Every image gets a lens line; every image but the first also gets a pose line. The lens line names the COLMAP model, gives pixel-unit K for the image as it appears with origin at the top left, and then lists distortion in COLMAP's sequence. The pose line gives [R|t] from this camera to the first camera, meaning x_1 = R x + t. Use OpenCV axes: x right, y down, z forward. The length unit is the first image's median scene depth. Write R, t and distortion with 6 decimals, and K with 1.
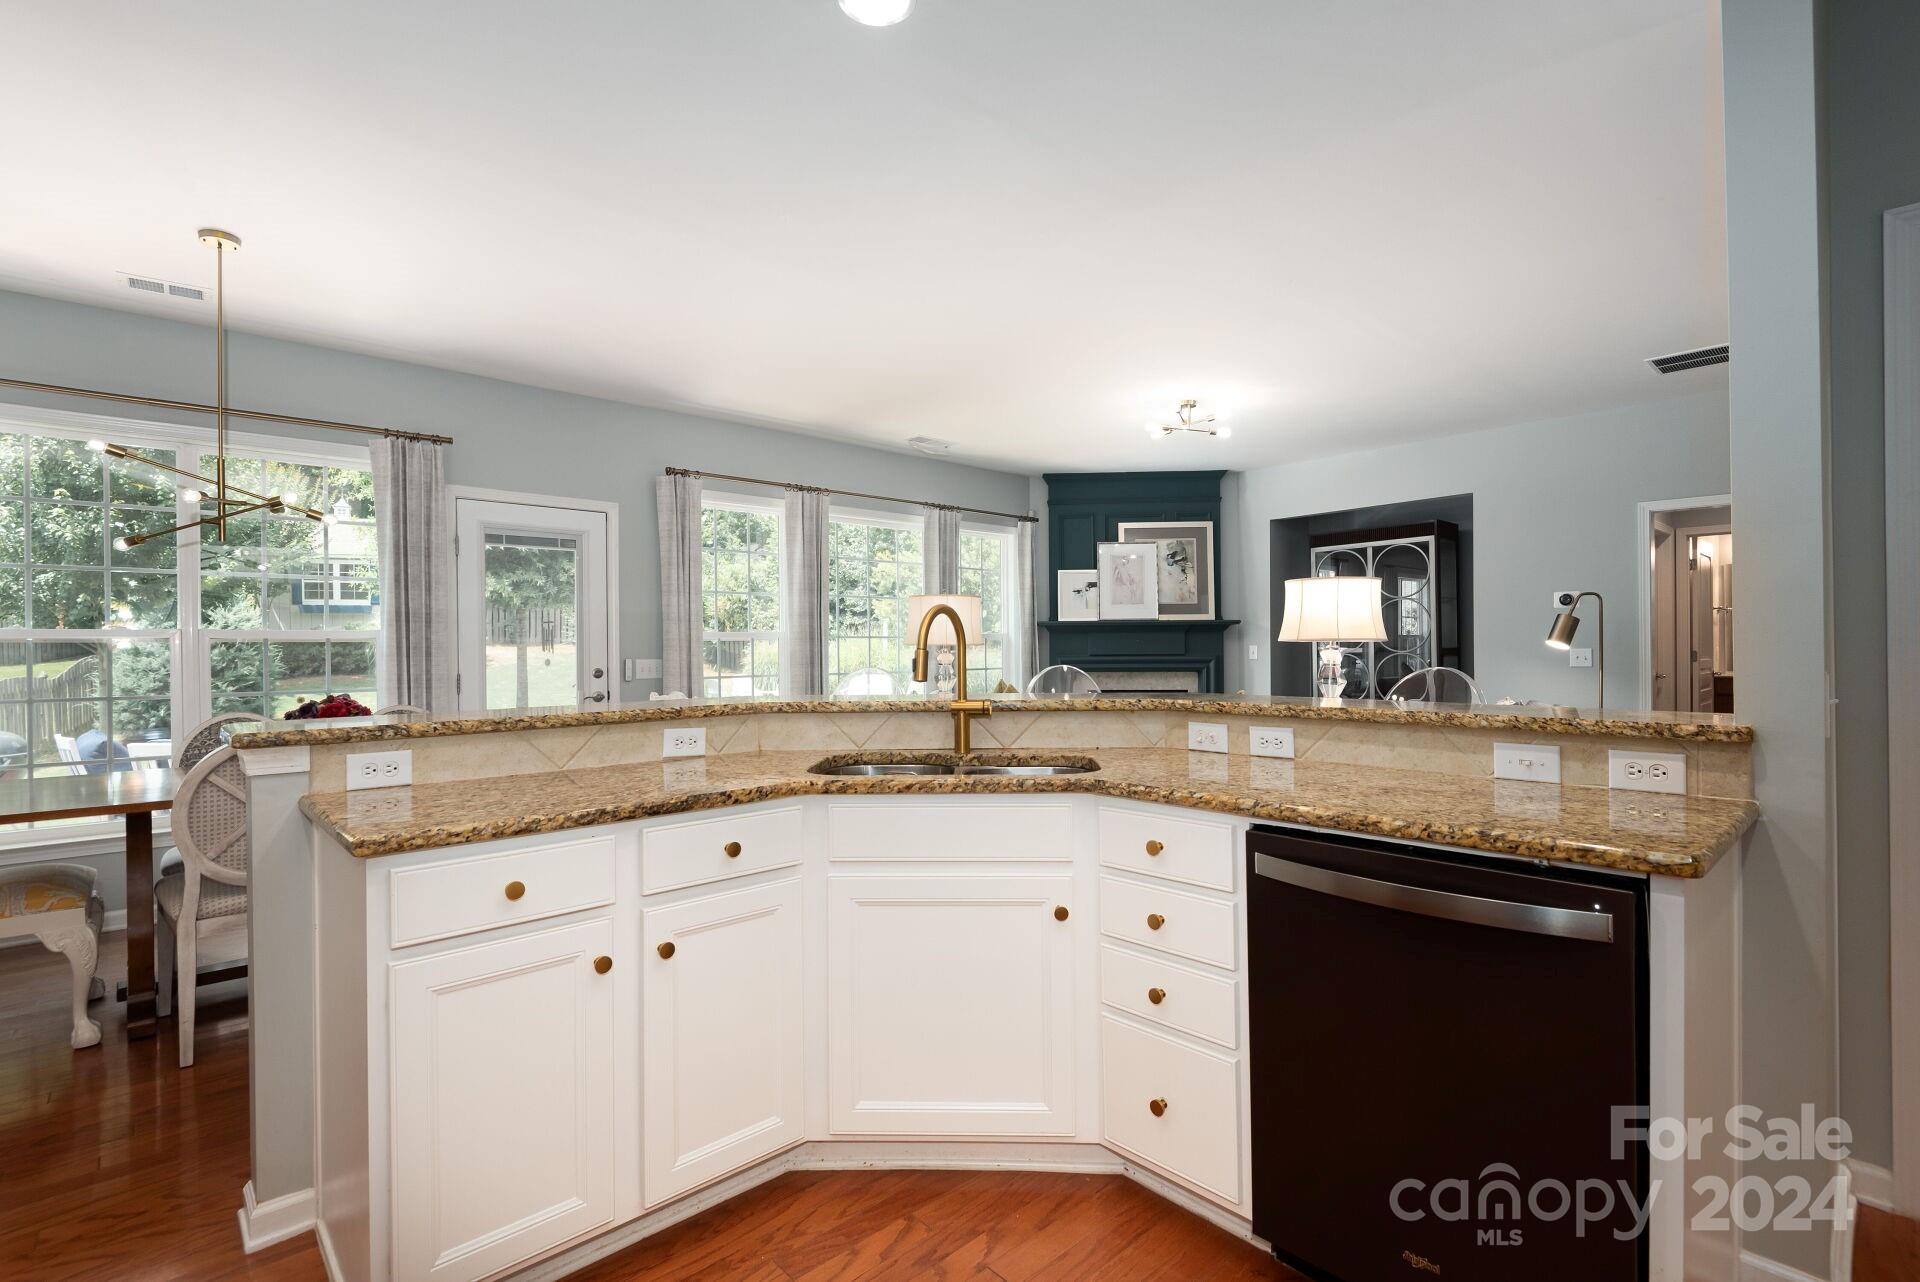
lens RADIAL K [[888.9, 0, 970.0], [0, 888.9, 646.8], [0, 0, 1]] dist [-0.005472, -0.003165]
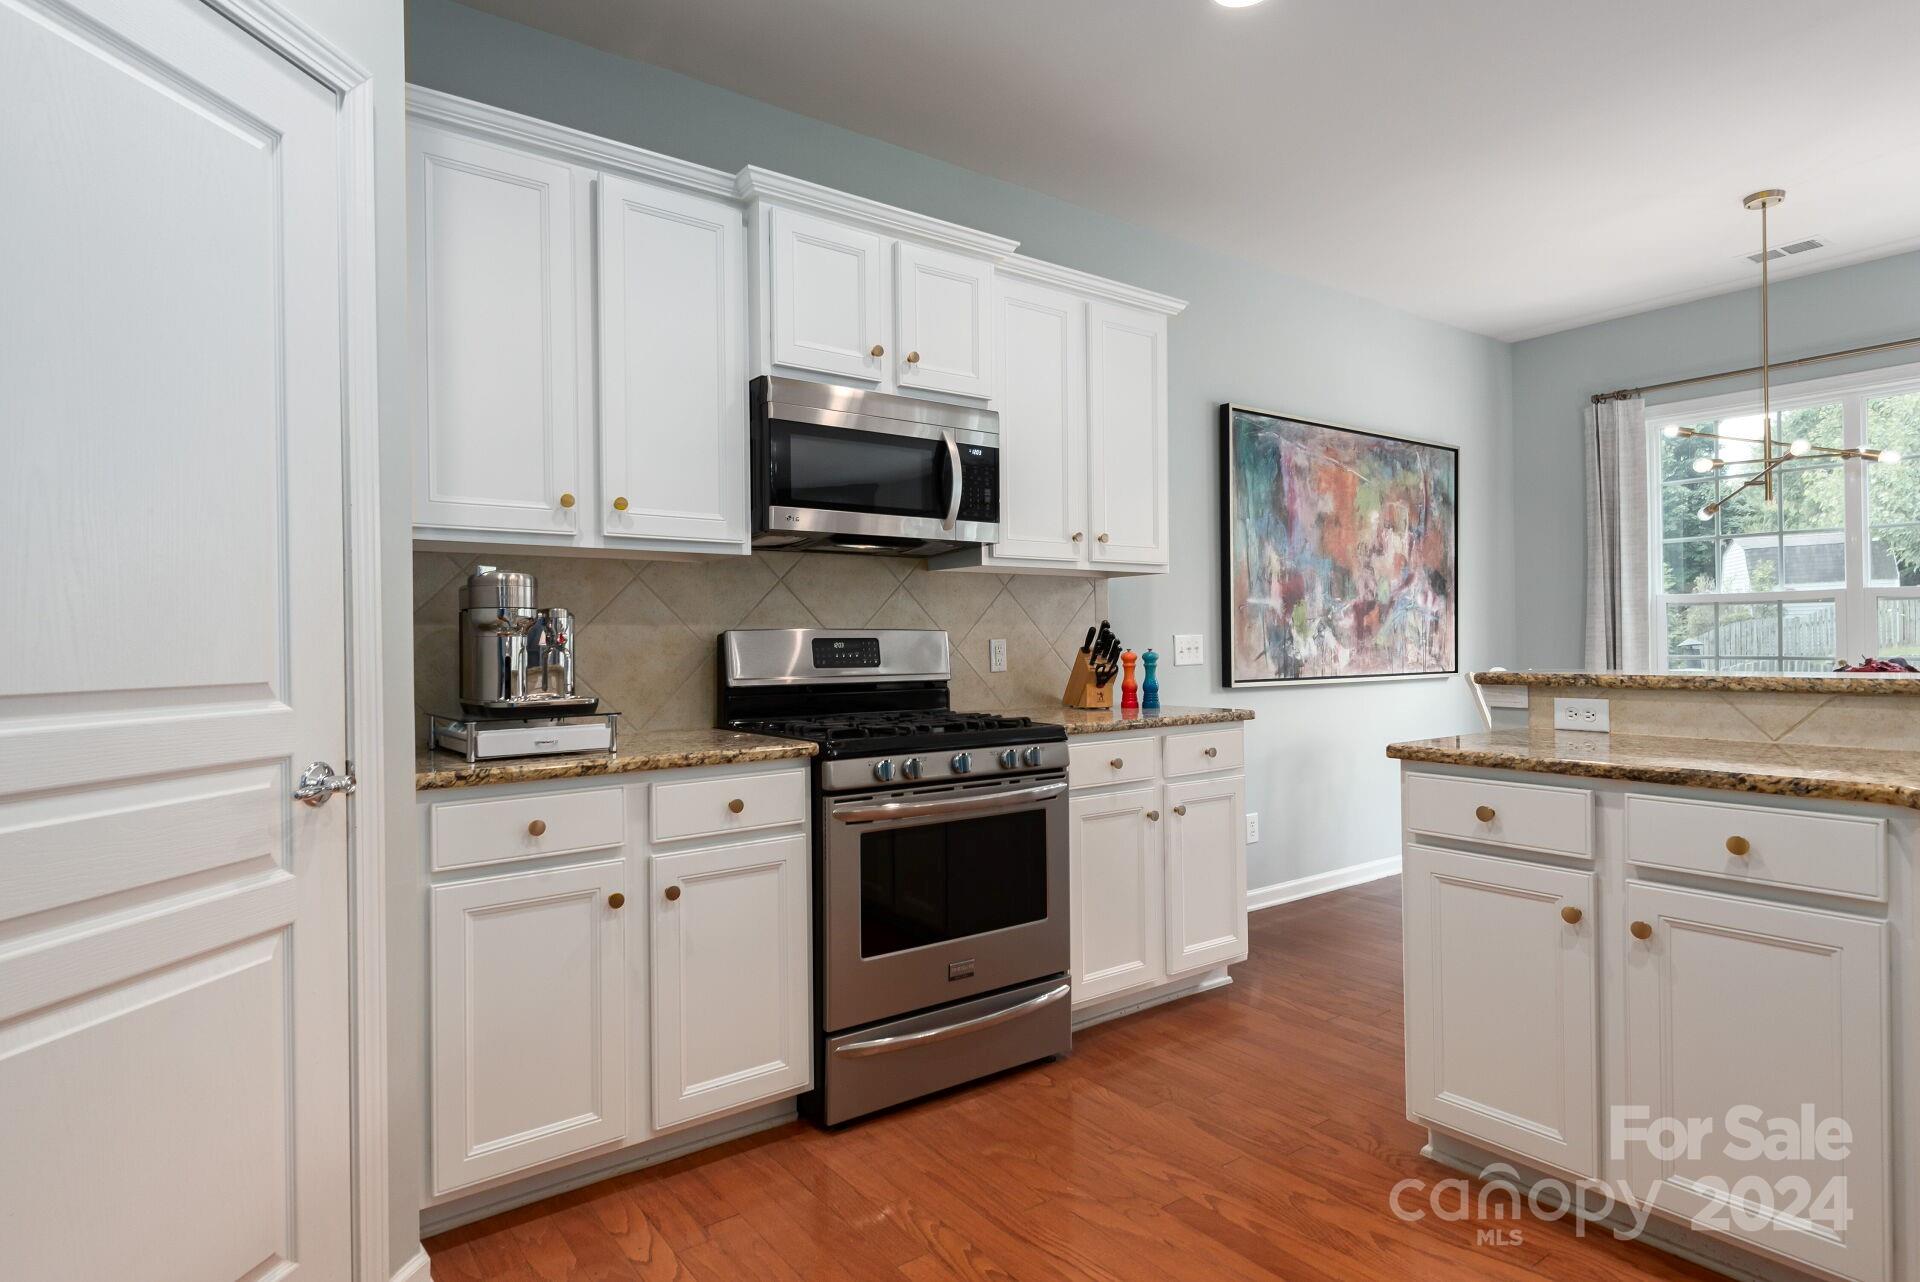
lens RADIAL K [[1021.1, 0, 966.1], [0, 1021.1, 636.1], [0, 0, 1]] dist [0.010495, -0.002813]
pose [[-0.118561, 0.011589, -0.992879, 0.640762], [0.014343, 0.999848, 0.009957, 0.014737], [0.992843, -0.013060, -0.118709, 0.354533]]
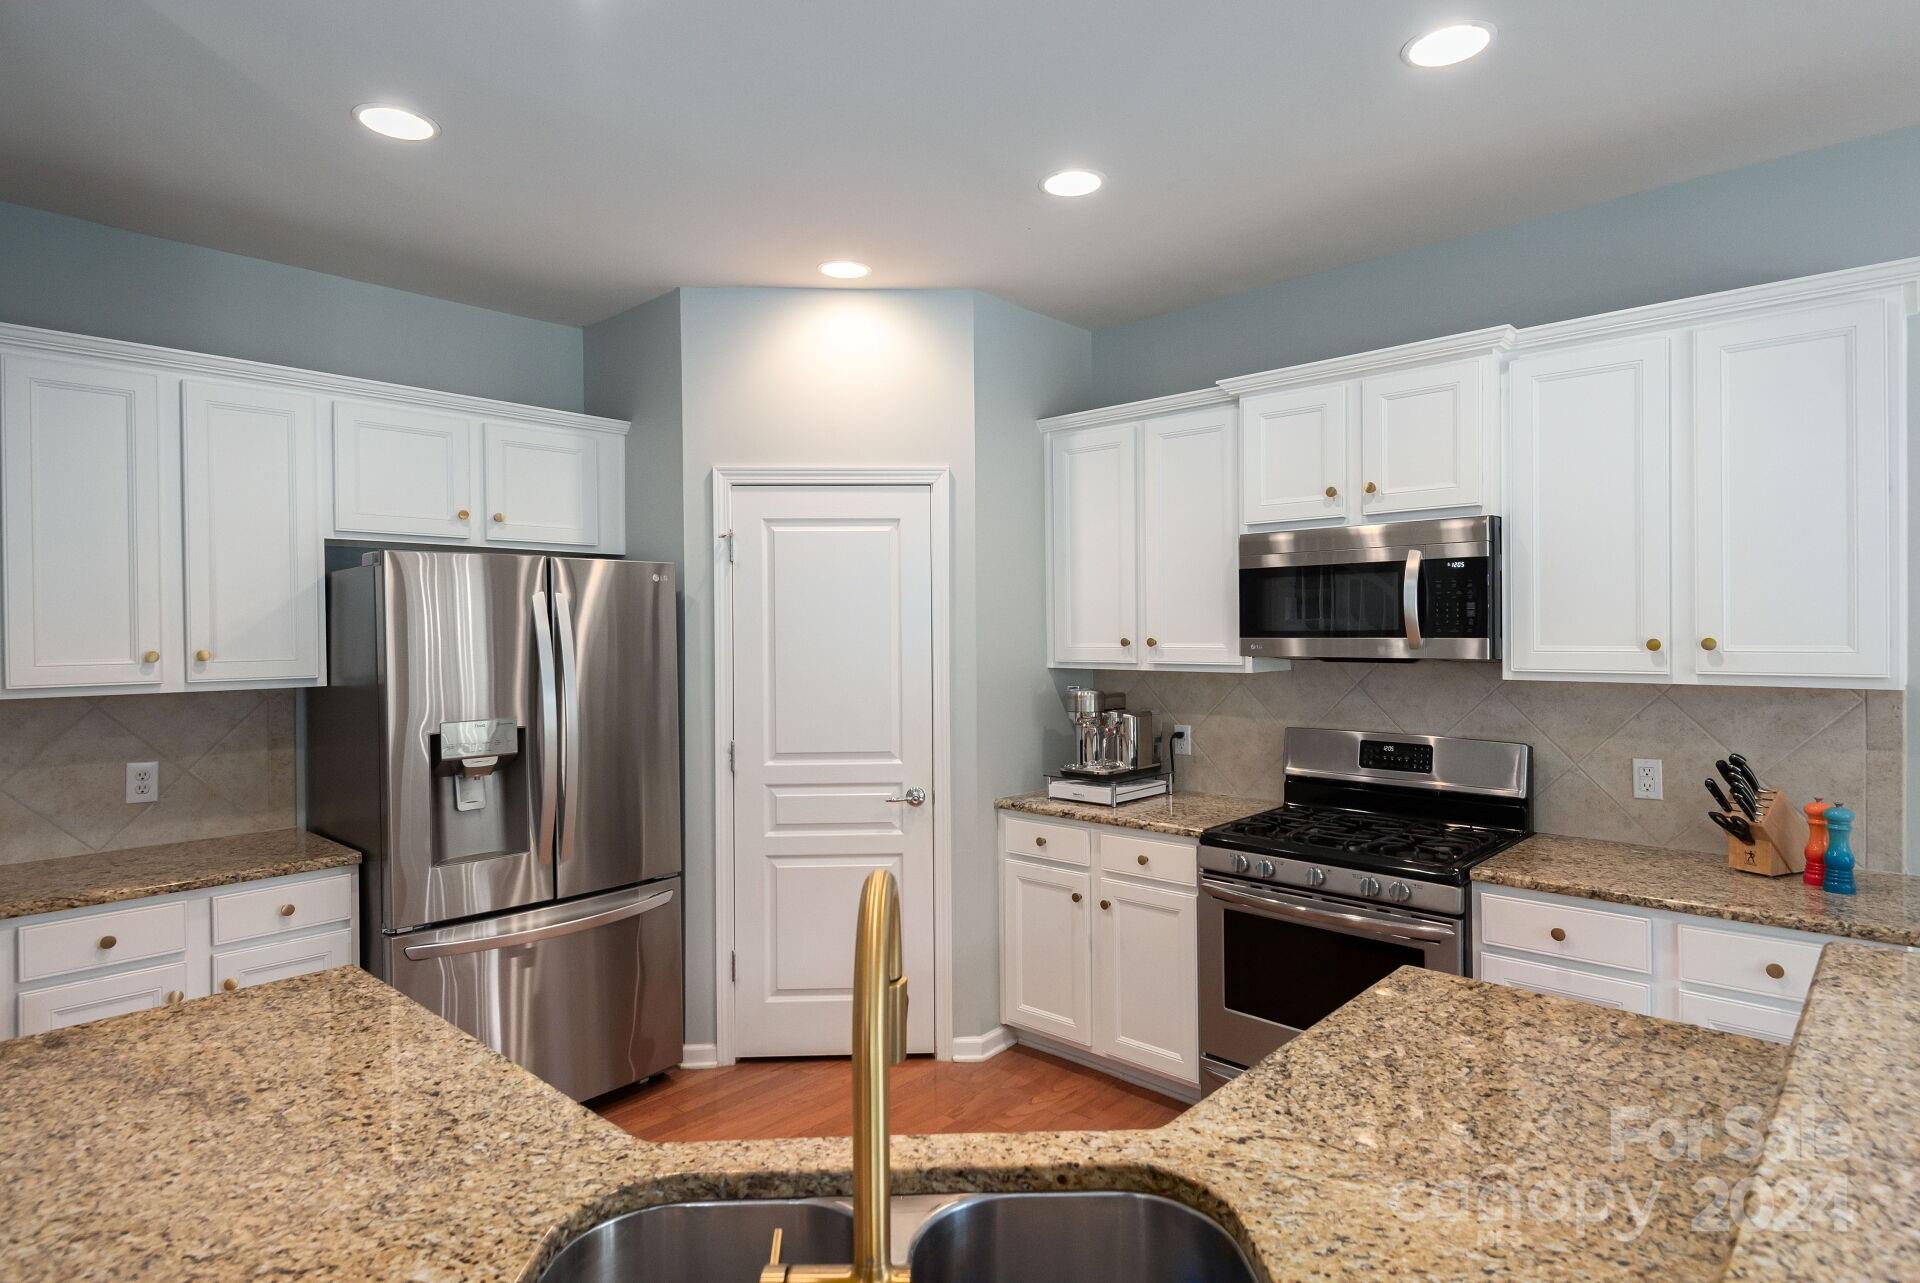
lens RADIAL K [[1021.1, 0, 968.8], [0, 1021.1, 633.0], [0, 0, 1]] dist [0.010495, -0.002813]
pose [[-0.997363, 0.019981, -0.069768, -0.021890], [0.019958, 0.999800, 0.001024, -0.148824], [0.069775, -0.000371, -0.997563, 1.500056]]
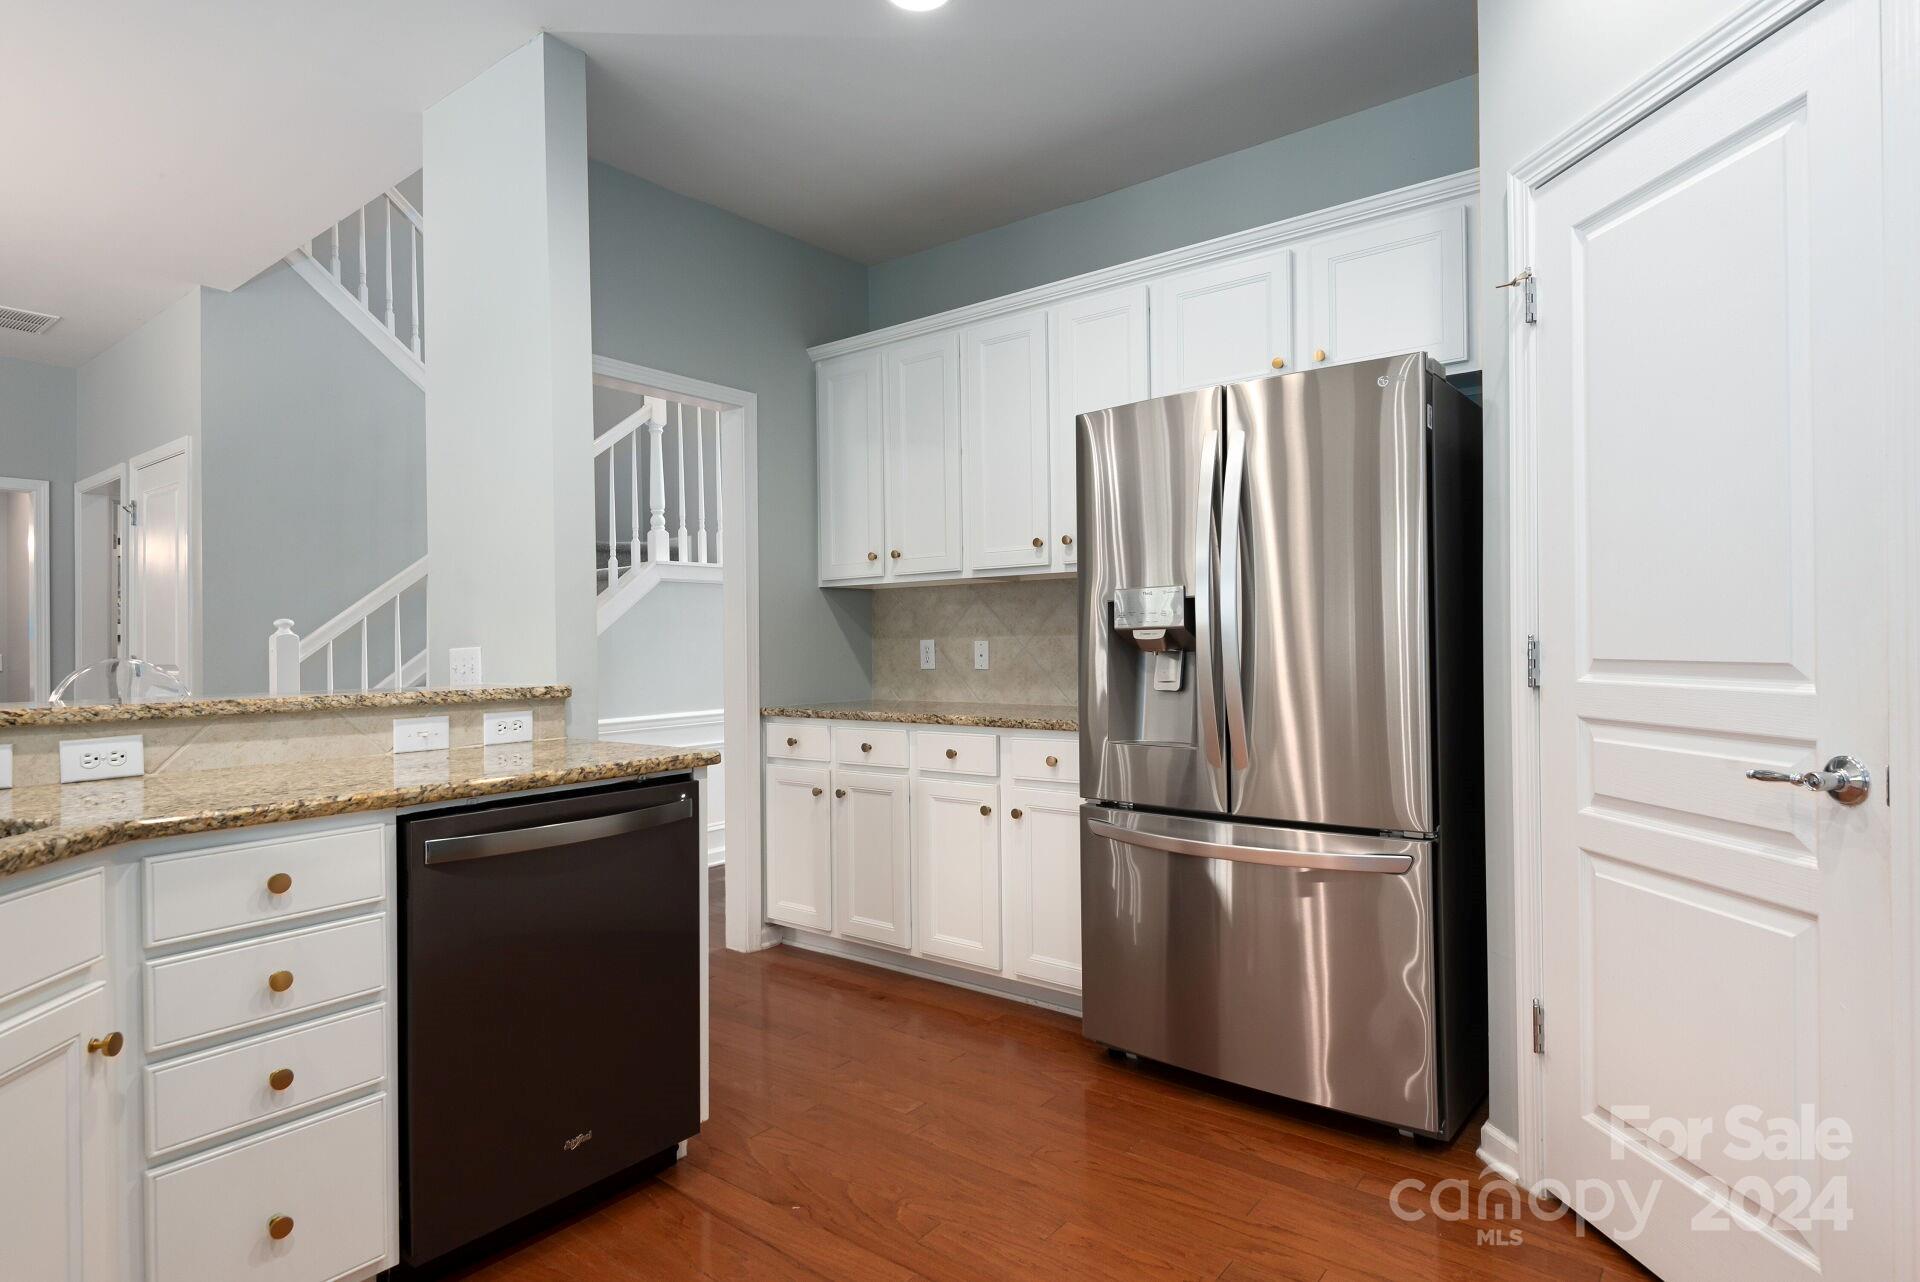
lens RADIAL K [[1021.1, 0, 946.7], [0, 1021.1, 636.4], [0, 0, 1]] dist [0.010495, -0.002813]
pose [[-0.150882, 0.013556, 0.988459, -0.628393], [0.013434, 0.999842, -0.011661, 0.029016], [-0.988460, 0.011520, -0.151041, 0.479716]]
